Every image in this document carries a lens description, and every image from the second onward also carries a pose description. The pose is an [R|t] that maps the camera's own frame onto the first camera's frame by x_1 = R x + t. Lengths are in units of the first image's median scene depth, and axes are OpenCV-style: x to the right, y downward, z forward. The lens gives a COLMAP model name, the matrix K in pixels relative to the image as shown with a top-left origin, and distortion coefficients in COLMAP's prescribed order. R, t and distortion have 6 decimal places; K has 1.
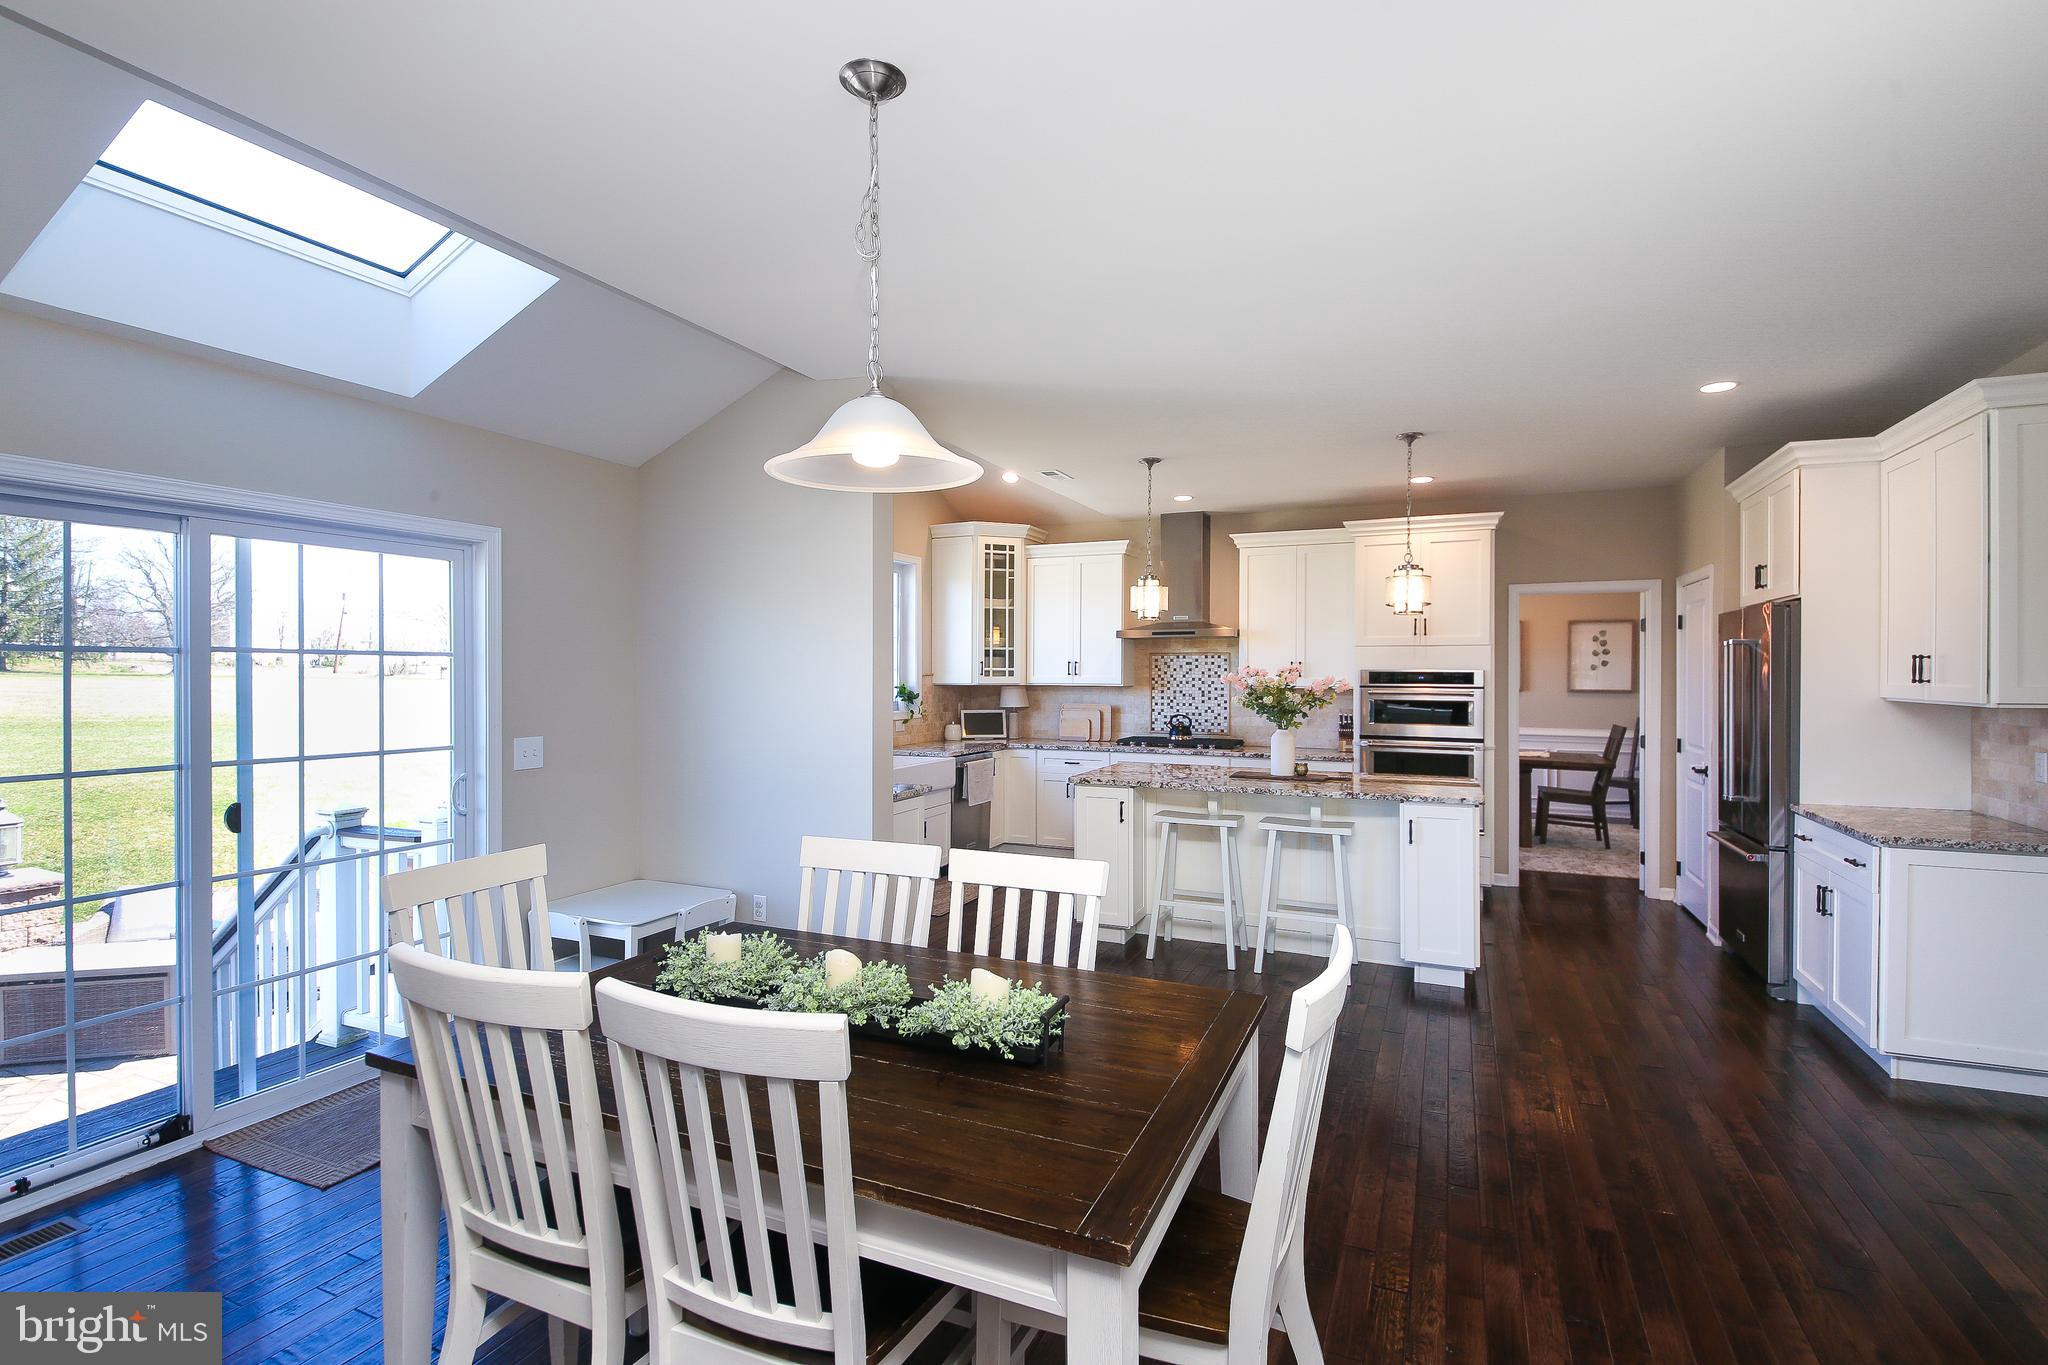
lens RADIAL K [[1007.6, 0, 944.8], [0, 1007.6, 680.6], [0, 0, 1]] dist [-0.017739, 0.002718]
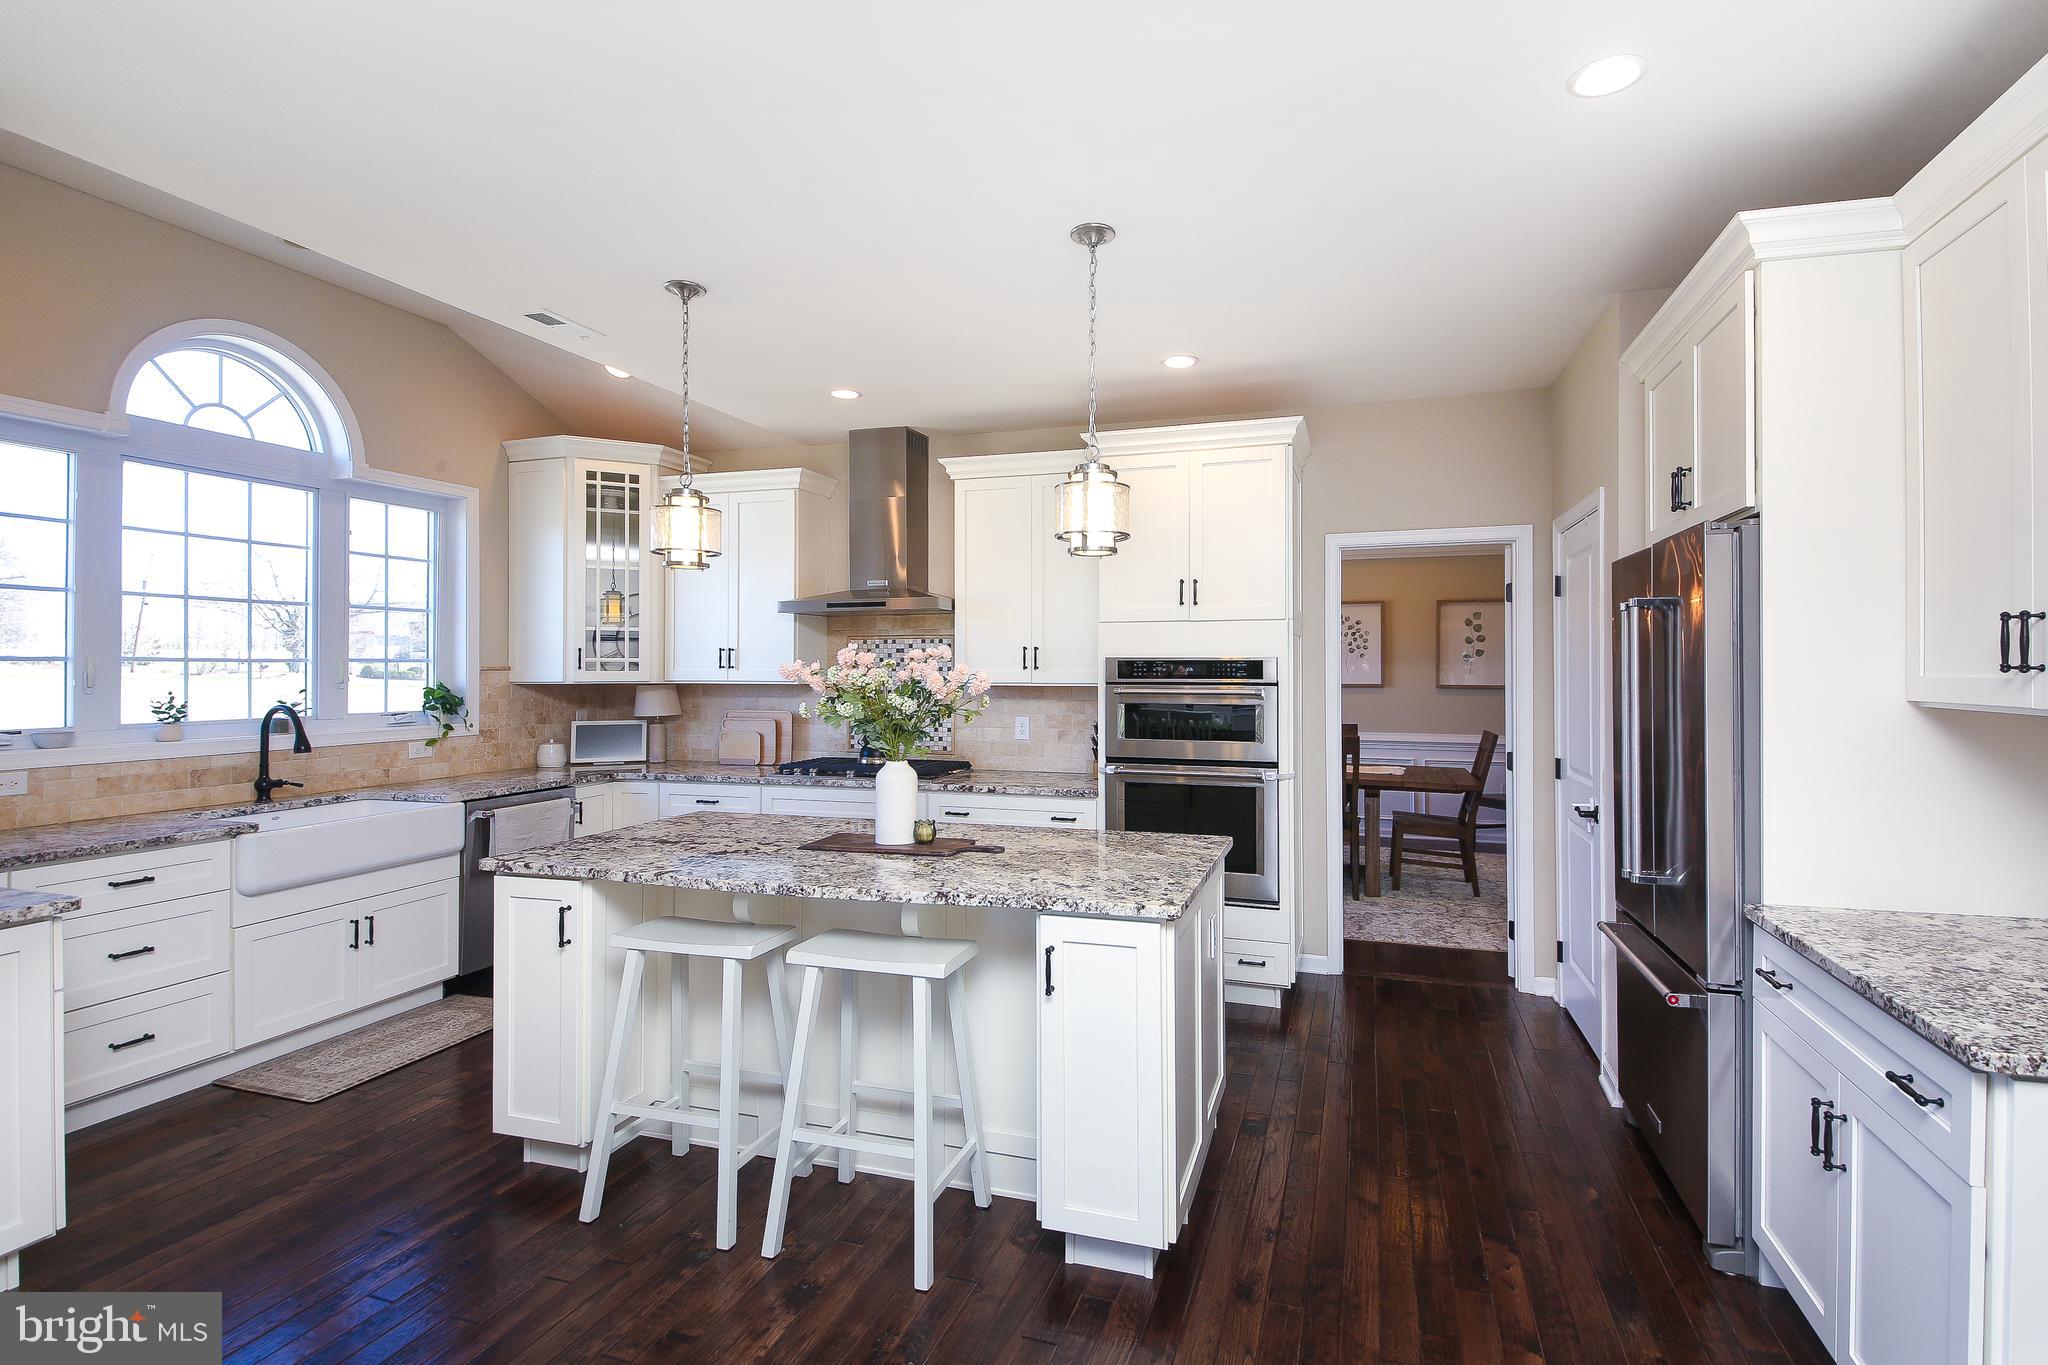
lens RADIAL K [[990.3, 0, 1031.4], [0, 990.3, 671.7], [0, 0, 1]] dist [-0.000824, -0.003547]
pose [[0.991199, -0.004161, 0.132314, 0.270998], [0.004865, 0.999976, -0.004996, 0.001159], [-0.132290, 0.005596, 0.991195, 0.353574]]
